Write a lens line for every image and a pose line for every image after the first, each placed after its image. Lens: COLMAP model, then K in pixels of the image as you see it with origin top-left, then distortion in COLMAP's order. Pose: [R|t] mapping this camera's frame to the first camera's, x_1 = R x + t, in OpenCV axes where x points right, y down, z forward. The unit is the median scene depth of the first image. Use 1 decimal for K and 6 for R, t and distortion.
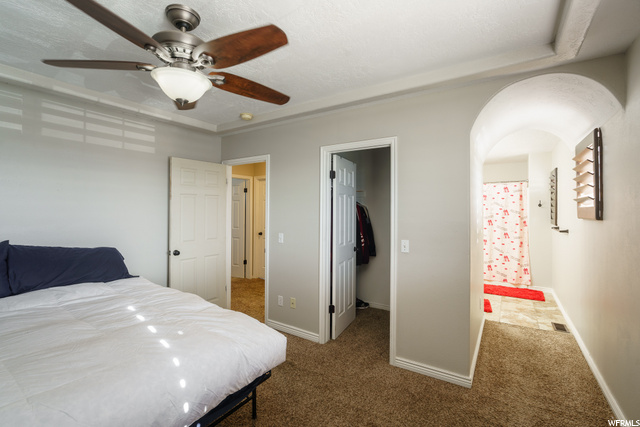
lens RADIAL K [[289.7, 0, 322.5], [0, 289.7, 212.4], [0, 0, 1]] dist [-0.012423, -0.000009]
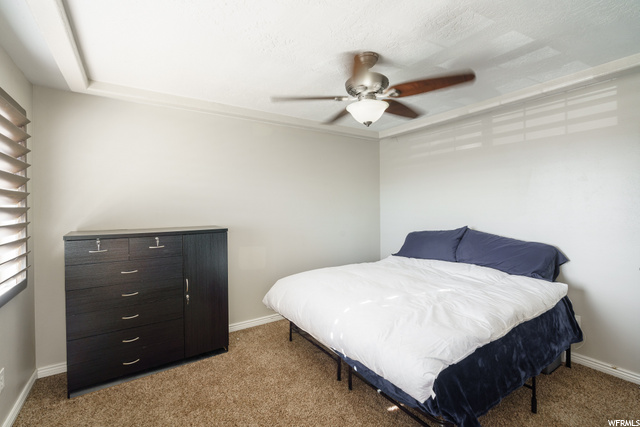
lens RADIAL K [[289.7, 0, 321.4], [0, 289.7, 214.4], [0, 0, 1]] dist [-0.012423, -0.000009]
pose [[-0.390246, 0.024977, -0.920372, 1.304632], [0.006762, 0.999683, 0.024262, -0.008804], [0.920686, 0.003245, -0.390291, 2.124784]]
